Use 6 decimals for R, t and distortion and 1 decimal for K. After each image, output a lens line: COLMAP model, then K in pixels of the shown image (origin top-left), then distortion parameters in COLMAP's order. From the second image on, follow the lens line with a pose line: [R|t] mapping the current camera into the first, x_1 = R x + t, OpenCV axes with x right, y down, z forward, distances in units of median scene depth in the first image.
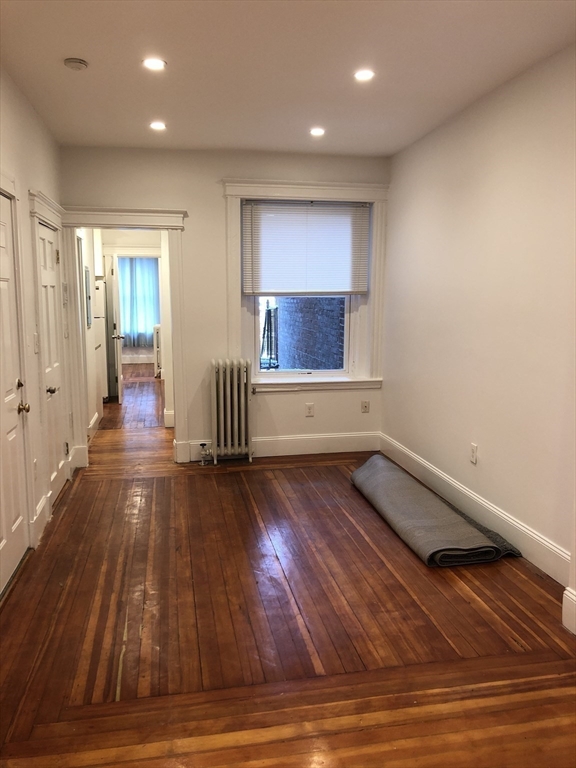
lens RADIAL K [[631.2, 0, 288.0], [0, 631.2, 384.0], [0, 0, 1]] dist [0.053081, -0.074696]
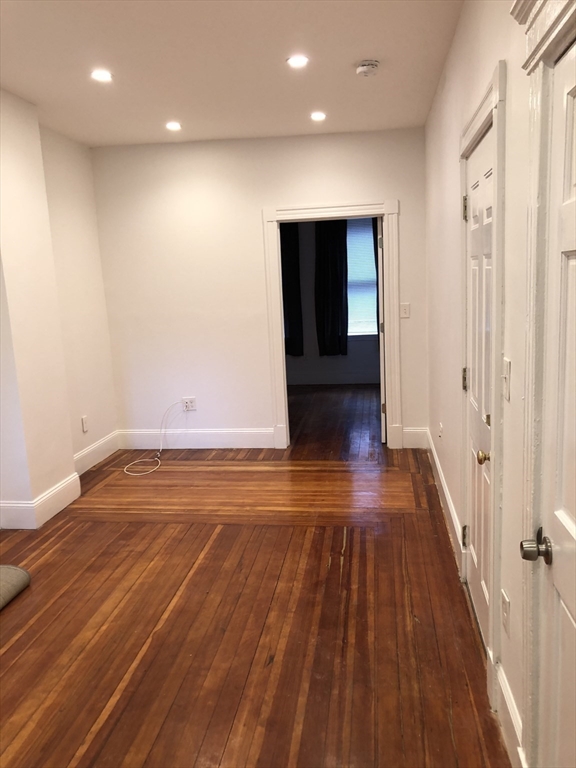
lens RADIAL K [[631.2, 0, 288.0], [0, 631.2, 384.0], [0, 0, 1]] dist [0.053081, -0.074696]
pose [[-0.948319, -0.013329, 0.317040, -0.541125], [0.086105, 0.950823, 0.297527, -0.299664], [-0.305414, 0.309449, -0.900535, 2.030780]]
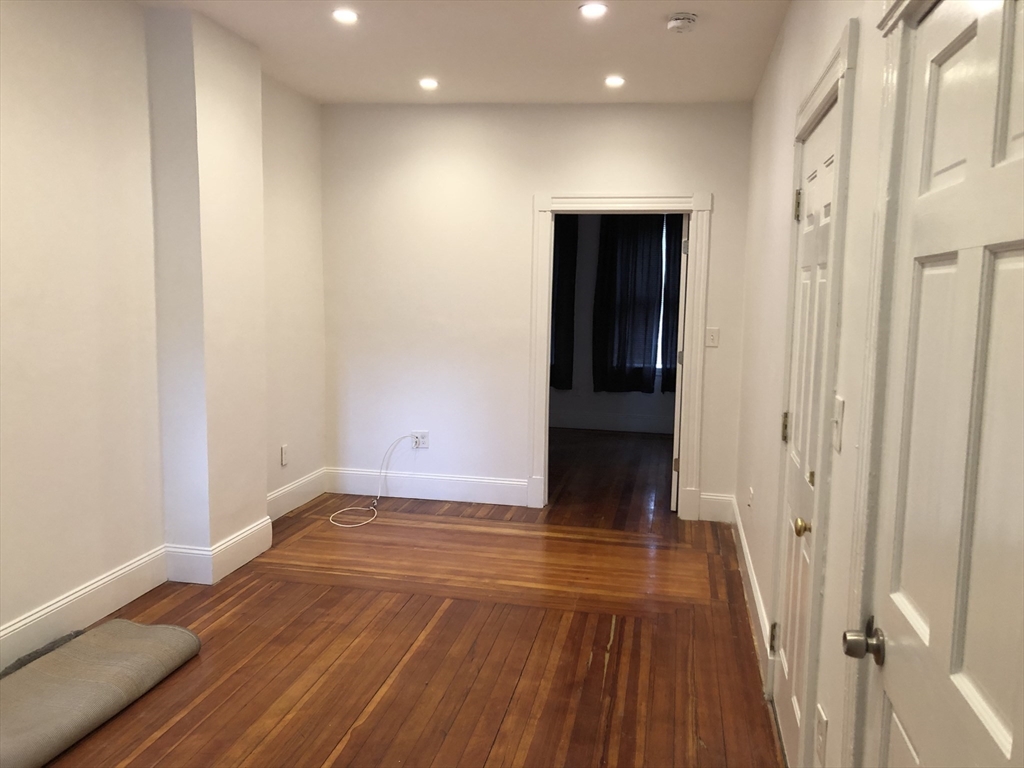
lens RADIAL K [[841.6, 0, 512.0], [0, 841.6, 384.0], [0, 0, 1]] dist [0.053081, -0.074696]
pose [[-0.929702, -0.061965, 0.363062, -0.549428], [0.029944, 0.969767, 0.242190, -0.289408], [-0.367093, 0.236036, -0.899739, 2.063352]]
